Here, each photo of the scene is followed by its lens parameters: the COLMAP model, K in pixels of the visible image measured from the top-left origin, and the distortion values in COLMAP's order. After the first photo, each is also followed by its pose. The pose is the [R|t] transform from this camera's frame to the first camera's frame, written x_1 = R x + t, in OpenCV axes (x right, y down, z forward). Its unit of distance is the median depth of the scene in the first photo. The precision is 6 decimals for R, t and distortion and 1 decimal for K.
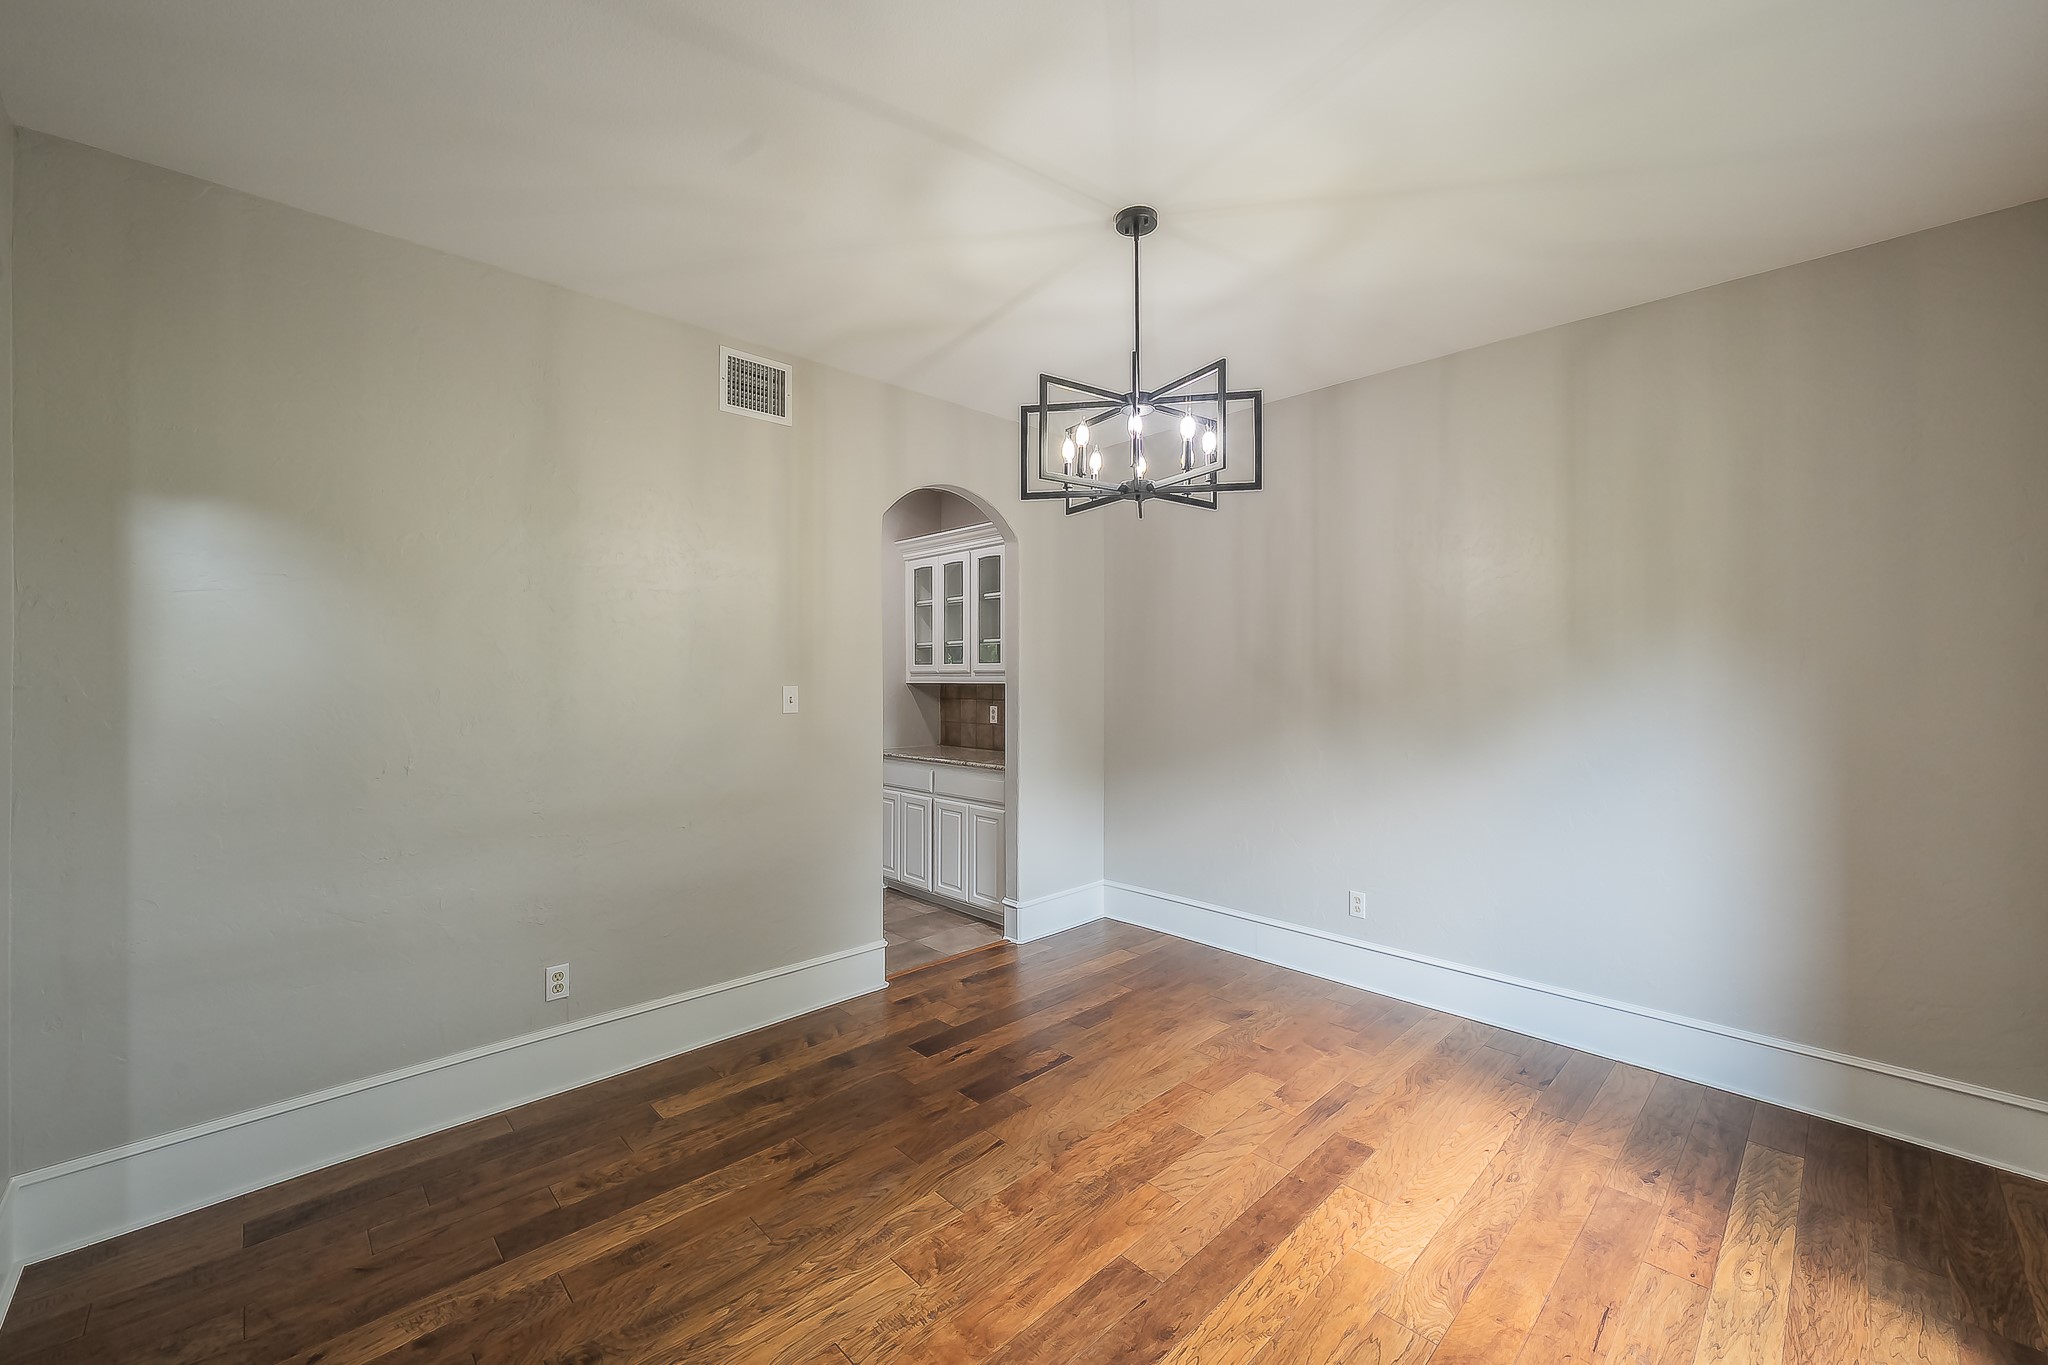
lens RADIAL K [[784.9, 0, 1022.8], [0, 784.9, 676.4], [0, 0, 1]] dist [0.002047, 0.000105]
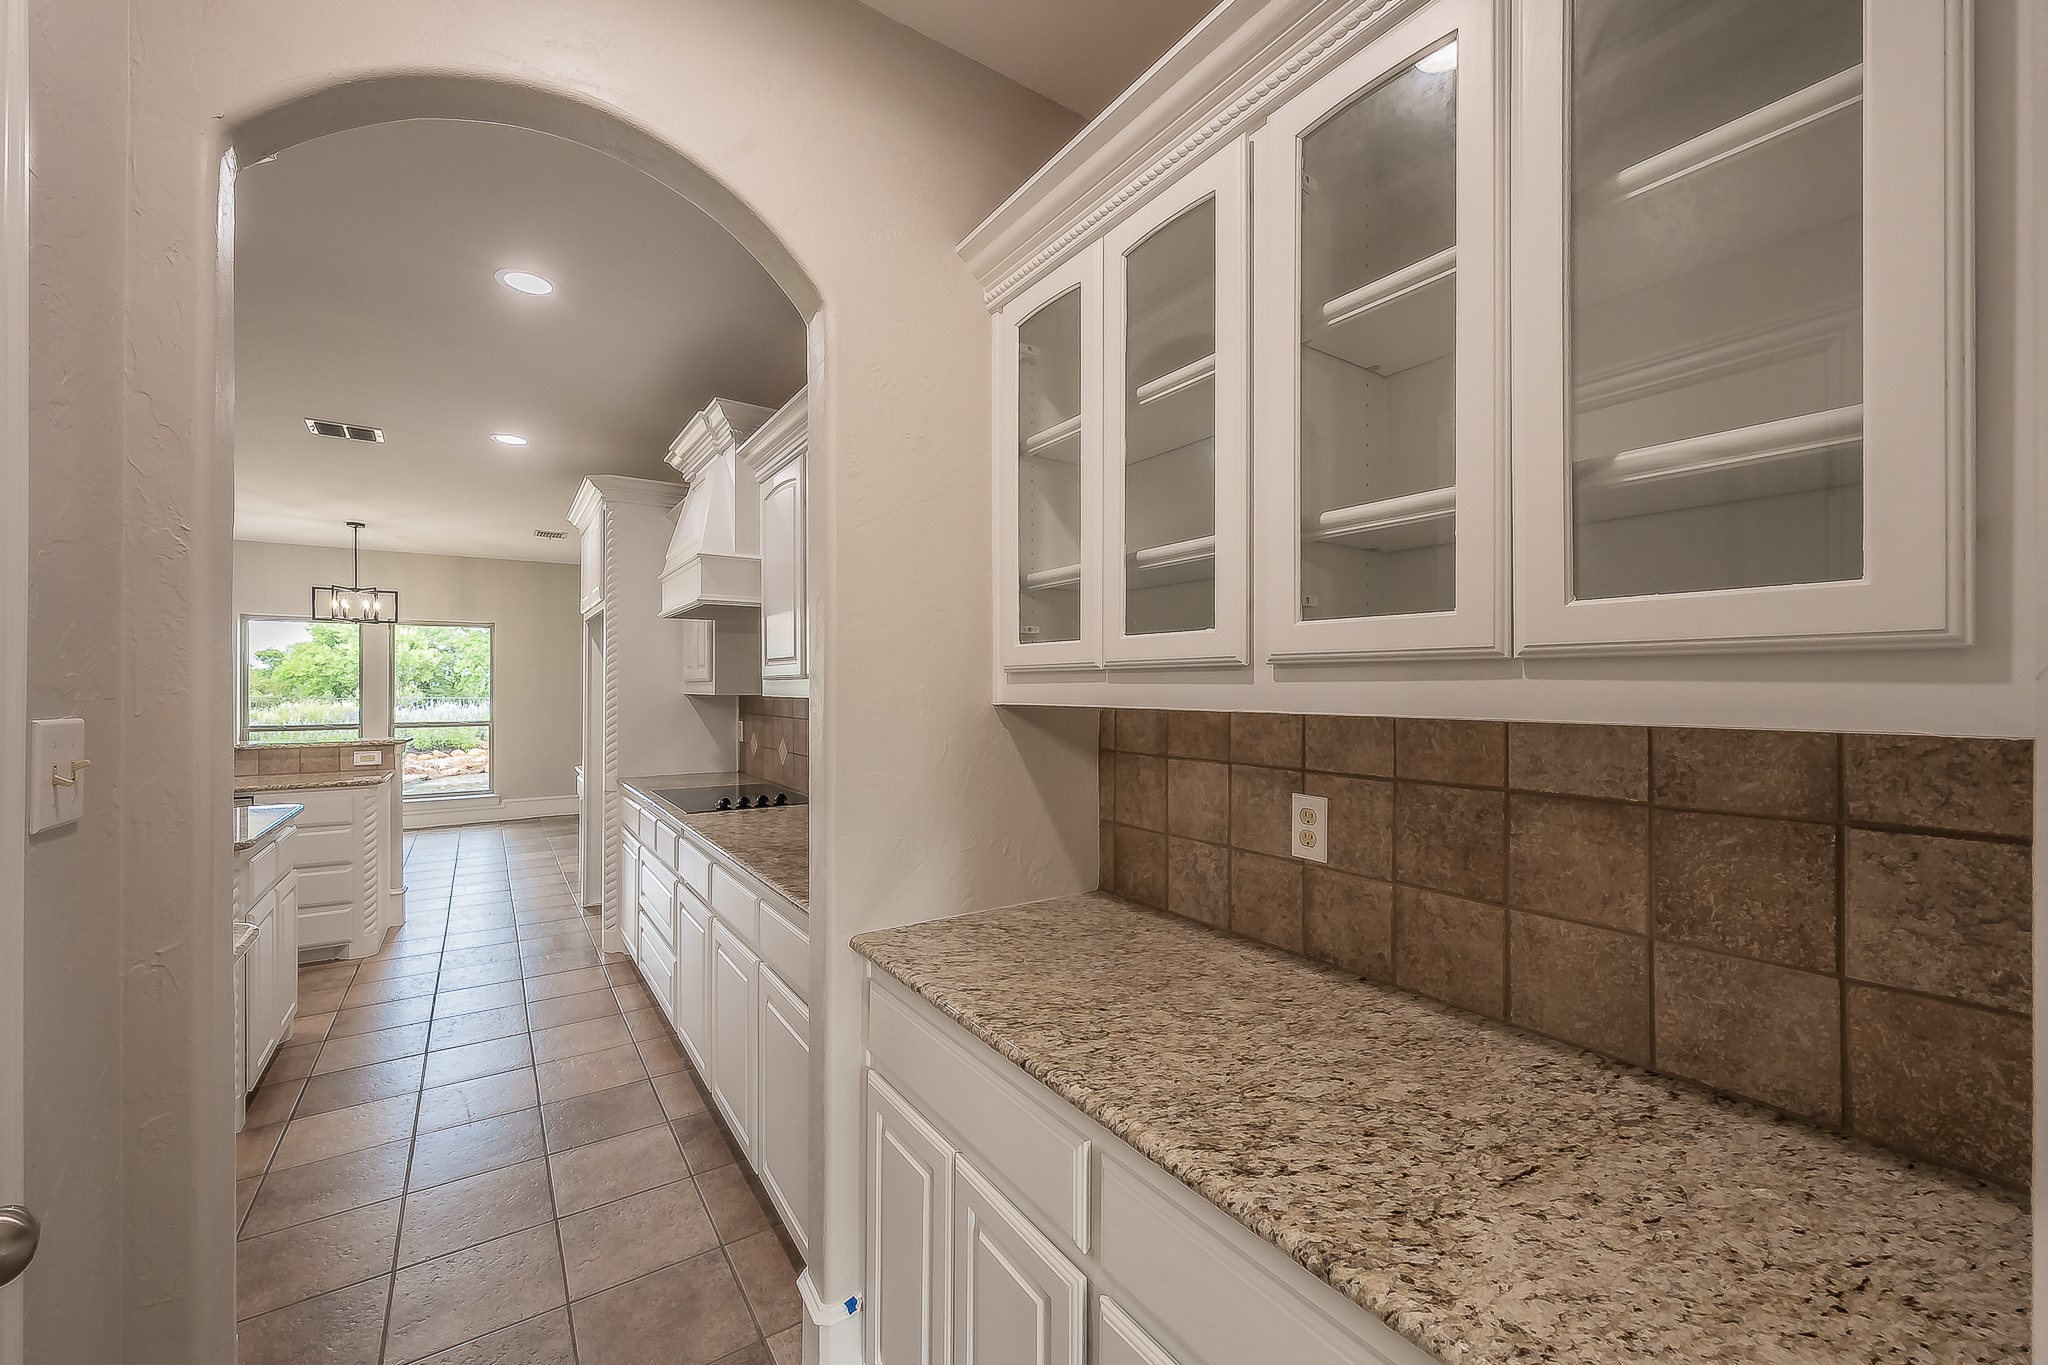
lens RADIAL K [[784.9, 0, 1018.2], [0, 784.9, 687.8], [0, 0, 1]] dist [0.002047, 0.000105]
pose [[0.987766, 0.005316, -0.155855, -0.093463], [-0.005262, 0.999986, 0.000761, 0.001636], [0.155857, 0.000068, 0.987780, 0.718121]]
